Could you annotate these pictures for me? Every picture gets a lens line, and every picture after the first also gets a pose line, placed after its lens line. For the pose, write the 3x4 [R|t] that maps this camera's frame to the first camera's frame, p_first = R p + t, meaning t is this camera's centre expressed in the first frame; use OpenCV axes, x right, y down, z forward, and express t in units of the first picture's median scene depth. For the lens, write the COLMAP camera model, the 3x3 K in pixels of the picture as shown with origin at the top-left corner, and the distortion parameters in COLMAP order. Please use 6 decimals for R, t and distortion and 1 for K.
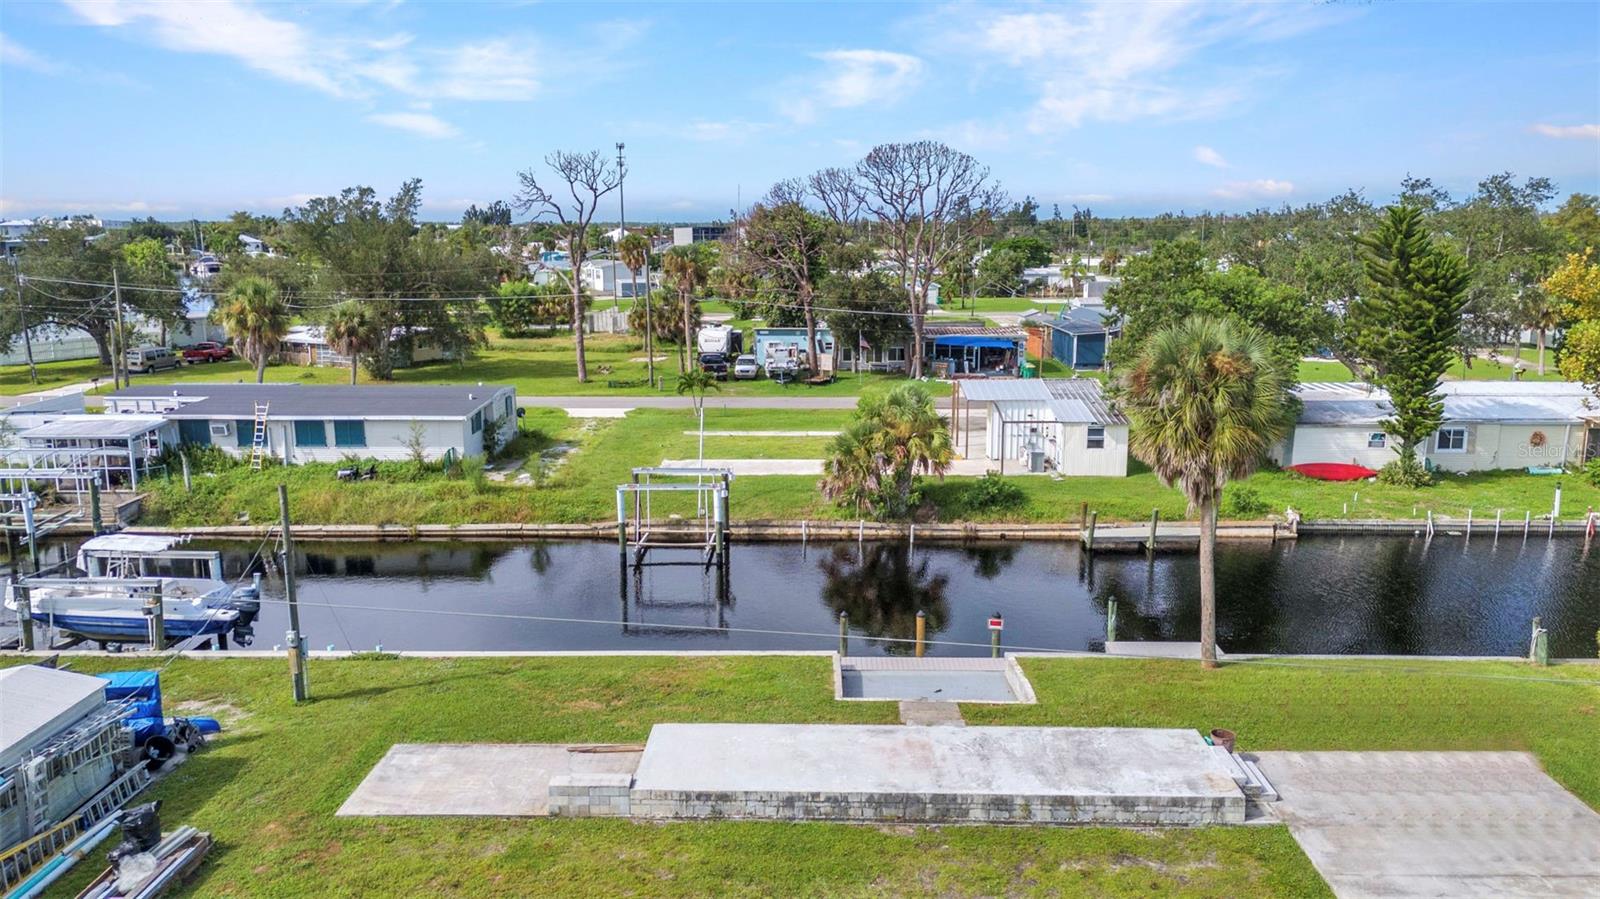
lens RADIAL K [[1156.6, 0, 800.0], [0, 1156.6, 449.5], [0, 0, 1]] dist [0.111054, -0.213940]
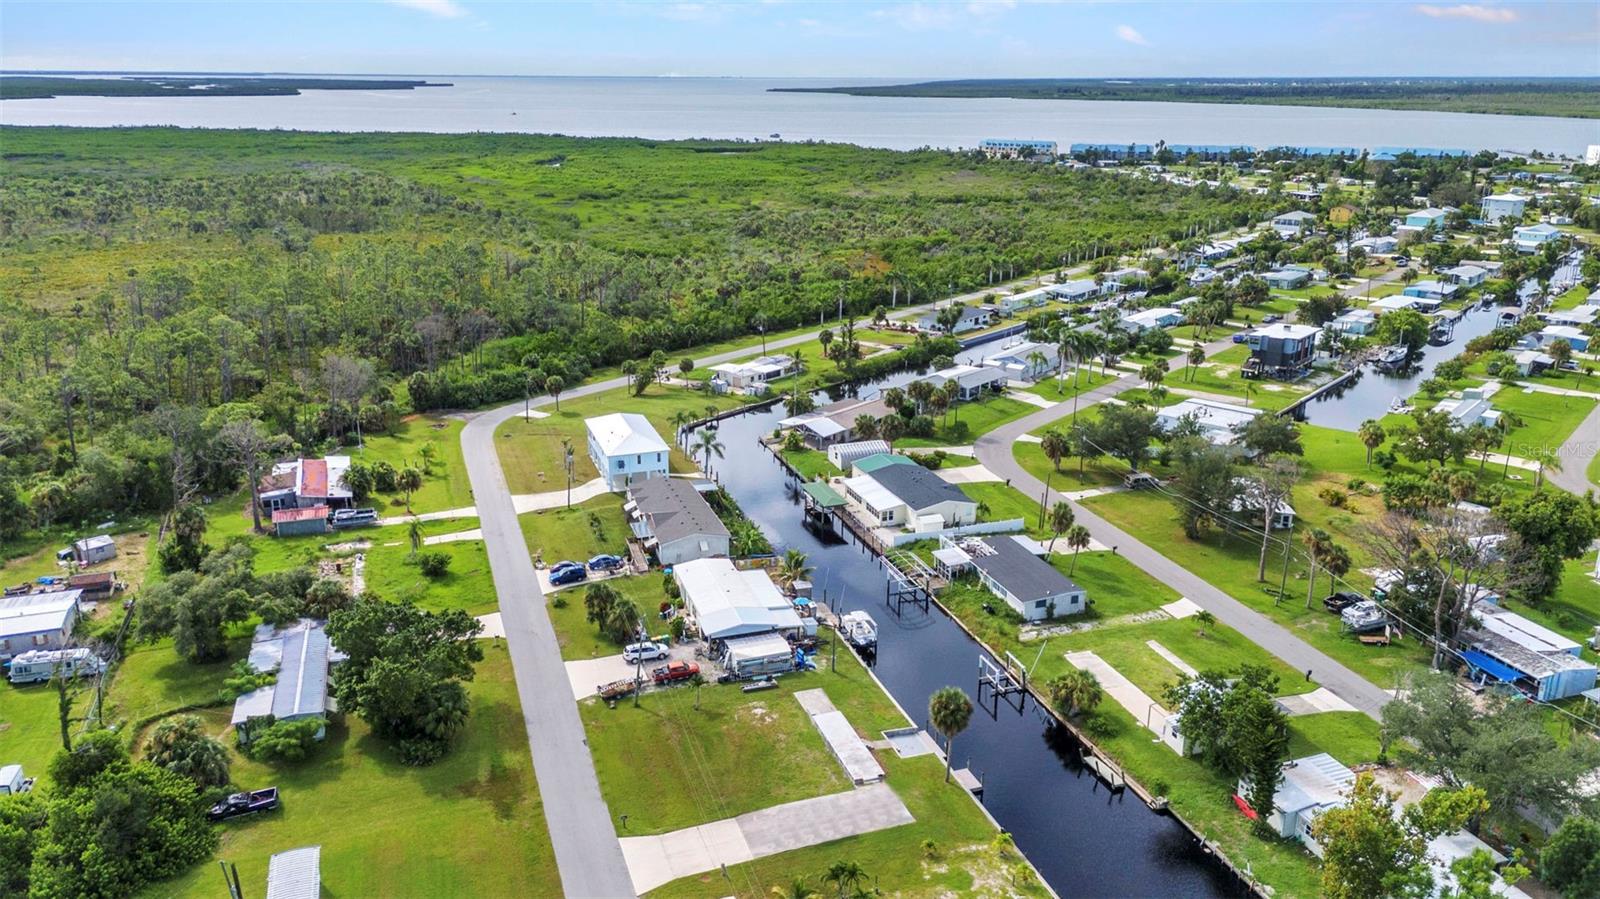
lens RADIAL K [[1167.3, 0, 800.0], [0, 1167.3, 449.5], [0, 0, 1]] dist [0.084538, -0.099495]
pose [[0.347172, 0.287185, -0.892747, 1.903864], [-0.180818, 0.954593, 0.236763, -0.946132], [0.920204, 0.079227, 0.383336, -0.526899]]
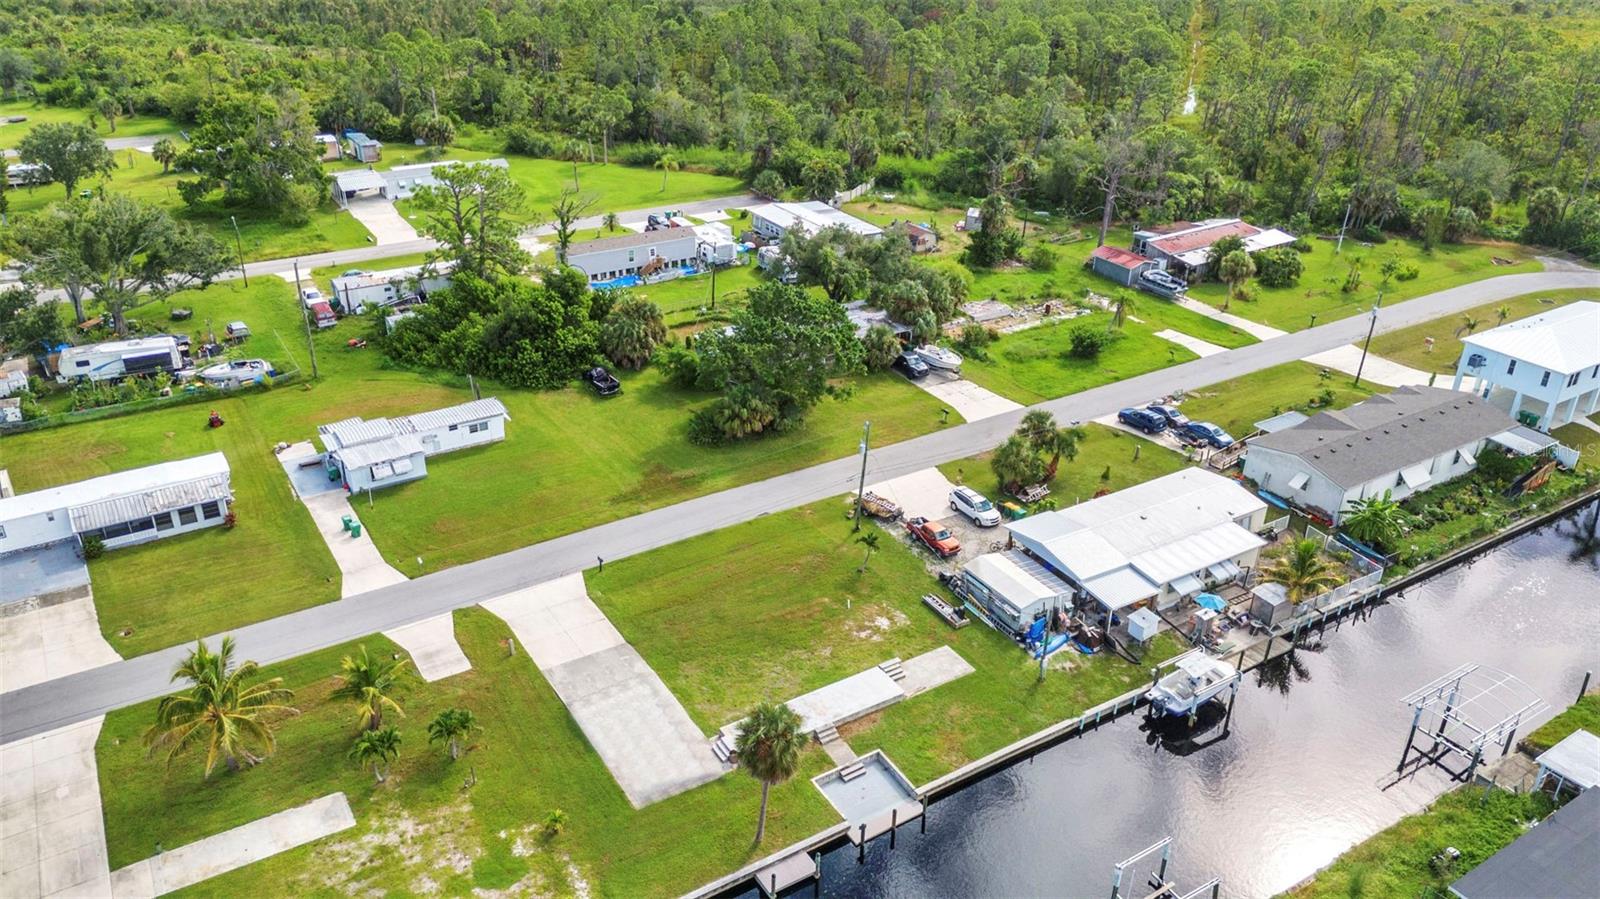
lens RADIAL K [[1169.3, 0, 800.0], [0, 1169.3, 449.5], [0, 0, 1]] dist [0.090119, -0.087926]
pose [[-0.838660, 0.239829, -0.489012, 0.712007], [-0.117114, 0.797428, 0.591940, -1.003660], [0.531916, 0.553706, -0.640683, 1.236714]]
